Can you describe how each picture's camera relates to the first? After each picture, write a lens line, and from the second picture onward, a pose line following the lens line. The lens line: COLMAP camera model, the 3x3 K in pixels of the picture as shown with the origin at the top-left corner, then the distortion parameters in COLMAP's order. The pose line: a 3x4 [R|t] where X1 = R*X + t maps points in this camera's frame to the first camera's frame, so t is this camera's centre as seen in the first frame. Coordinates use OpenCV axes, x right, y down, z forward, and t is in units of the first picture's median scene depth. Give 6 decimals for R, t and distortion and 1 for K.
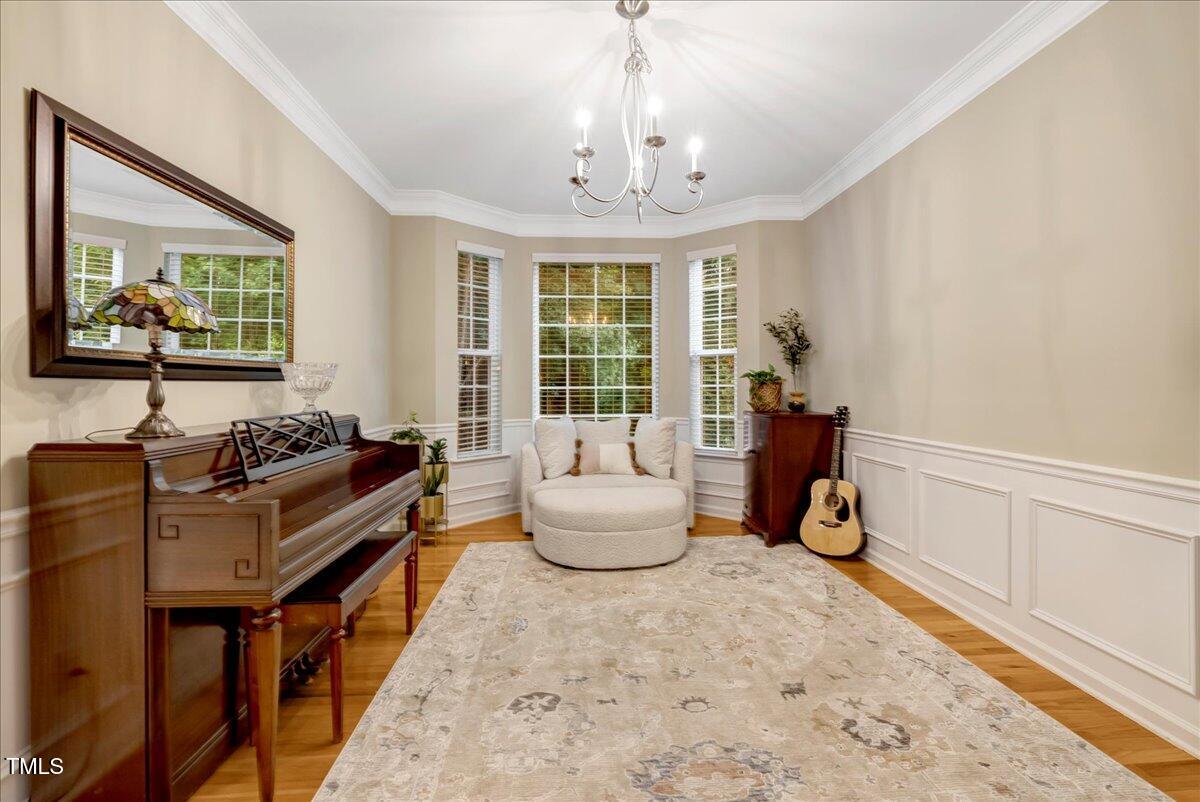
lens RADIAL K [[552.5, 0, 601.5], [0, 552.5, 390.2], [0, 0, 1]] dist [-0.009182, 0.001211]
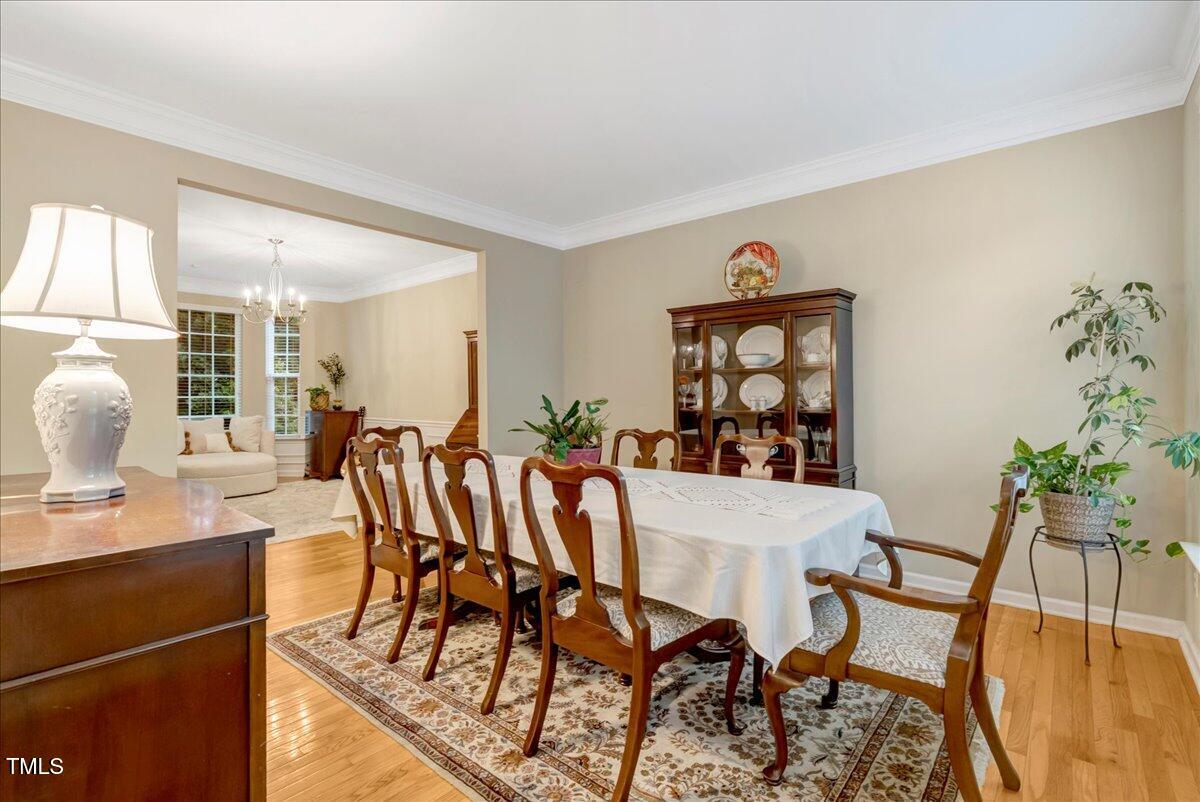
lens RADIAL K [[552.5, 0, 599.8], [0, 552.5, 394.8], [0, 0, 1]] dist [-0.009182, 0.001211]
pose [[0.687148, 0.001258, 0.726516, -0.364640], [0.002820, 0.999986, -0.004399, -0.001332], [-0.726512, 0.005071, 0.687135, -0.858665]]
